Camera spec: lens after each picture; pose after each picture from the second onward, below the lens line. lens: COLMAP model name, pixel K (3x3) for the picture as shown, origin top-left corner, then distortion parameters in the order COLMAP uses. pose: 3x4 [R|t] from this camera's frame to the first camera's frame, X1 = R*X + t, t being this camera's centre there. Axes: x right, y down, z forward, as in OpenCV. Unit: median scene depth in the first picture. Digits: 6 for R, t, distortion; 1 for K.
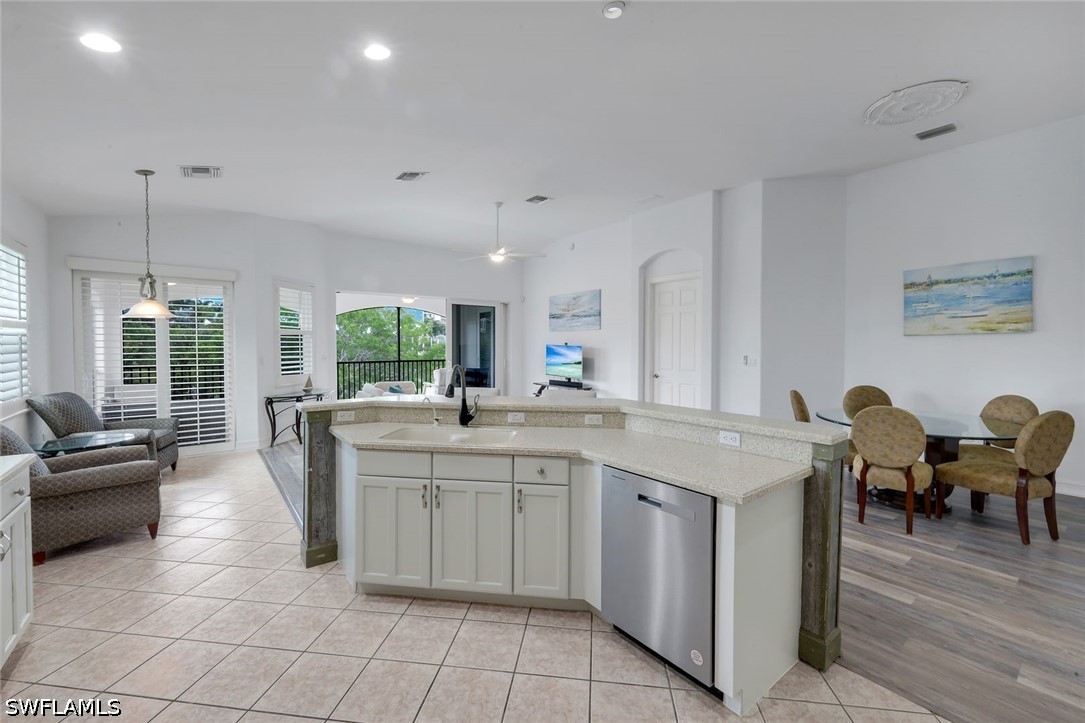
lens RADIAL K [[441.2, 0, 542.0], [0, 441.2, 353.1], [0, 0, 1]] dist [0.001477, 0.000304]
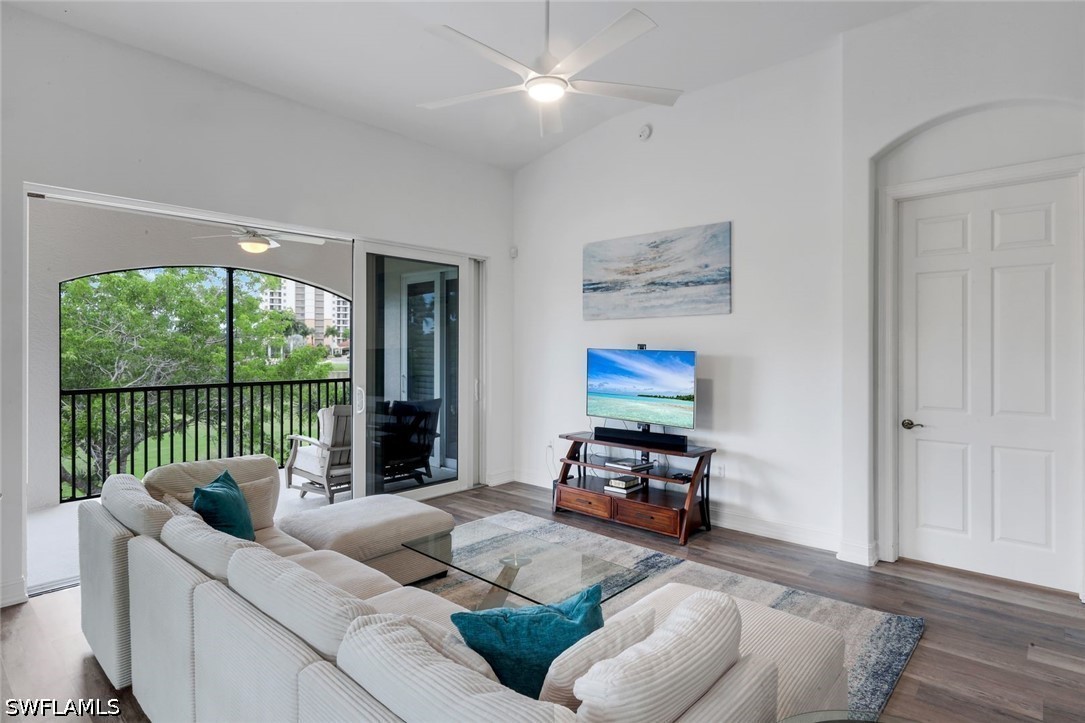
lens RADIAL K [[575.8, 0, 541.0], [0, 575.8, 347.9], [0, 0, 1]] dist [0.000030, 0.000296]
pose [[0.983745, -0.001467, 0.179566, -0.172844], [0.005120, 0.999789, -0.019881, -0.010391], [-0.179498, 0.020478, 0.983545, 0.535427]]
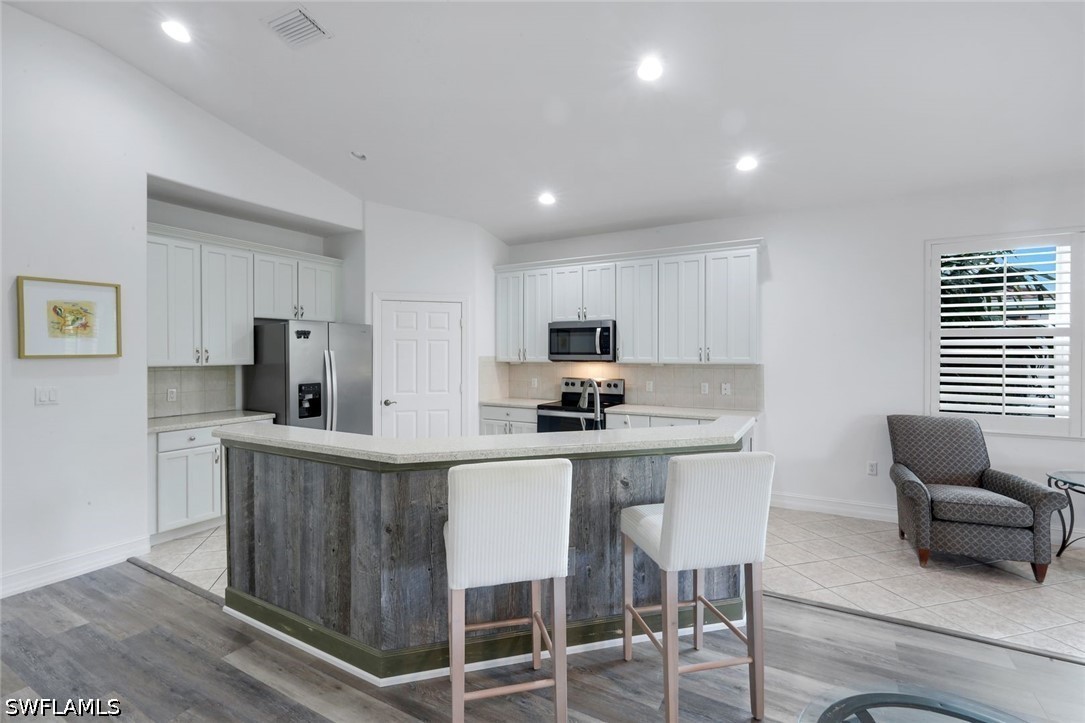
lens RADIAL K [[494.6, 0, 540.0], [0, 494.6, 355.2], [0, 0, 1]] dist [-0.001489, 0.000012]
pose [[-0.924517, 0.000474, -0.381140, 0.112312], [-0.008150, 0.999746, 0.021014, -0.015748], [0.381054, 0.022534, -0.924278, 0.735467]]
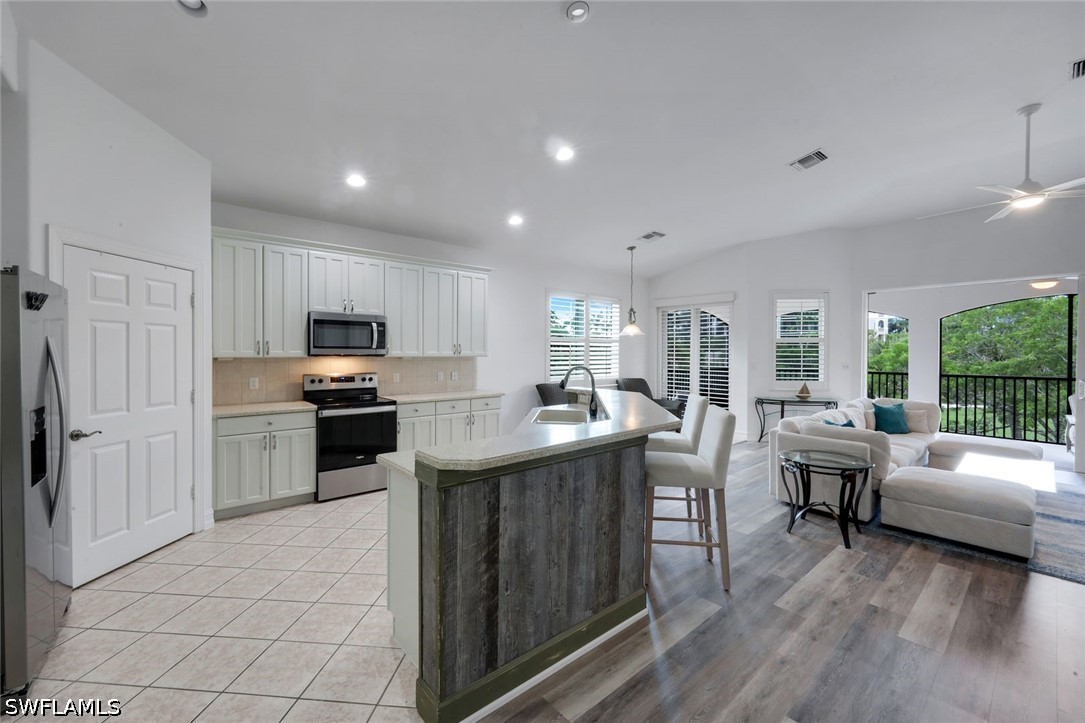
lens RADIAL K [[441.2, 0, 542.0], [0, 441.2, 353.1], [0, 0, 1]] dist [0.001477, 0.000304]
pose [[0.051129, 0.006246, -0.998673, 0.419956], [-0.025983, 0.999650, 0.004922, -0.005645], [0.998354, 0.025696, 0.051273, 0.321365]]
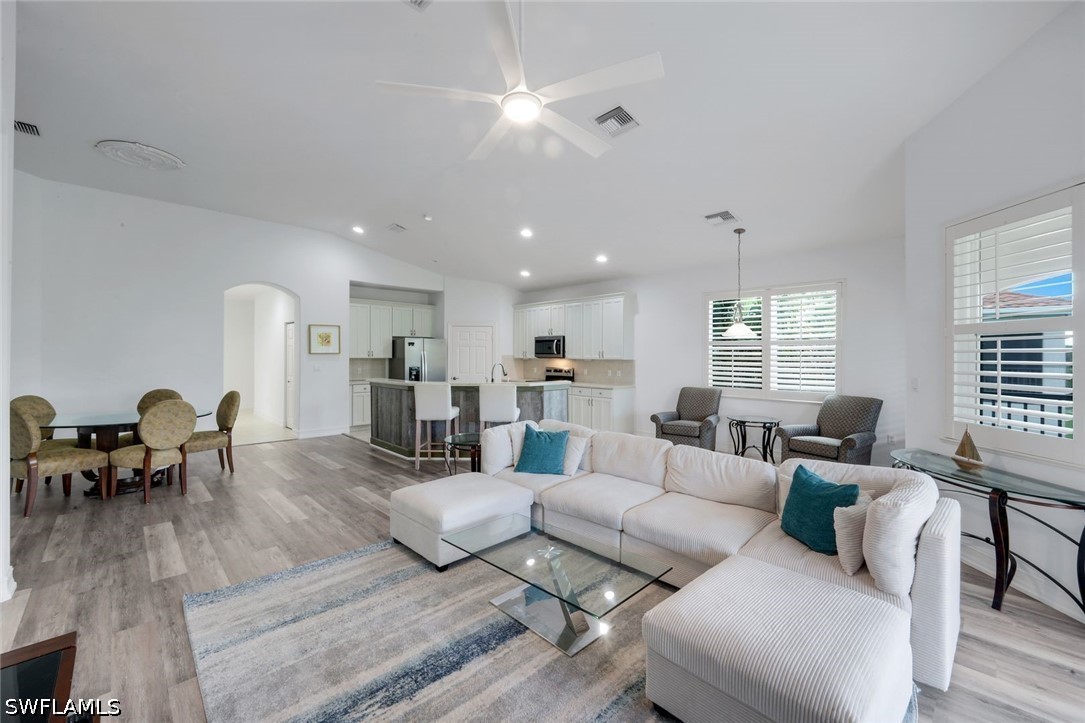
lens RADIAL K [[438.3, 0, 541.5], [0, 438.3, 356.4], [0, 0, 1]] dist [0.000712, 0.000091]
pose [[-0.994162, -0.006015, -0.107728, -0.073536], [-0.008519, 0.999704, 0.022802, -0.023030], [0.107559, 0.023587, -0.993919, 1.271081]]
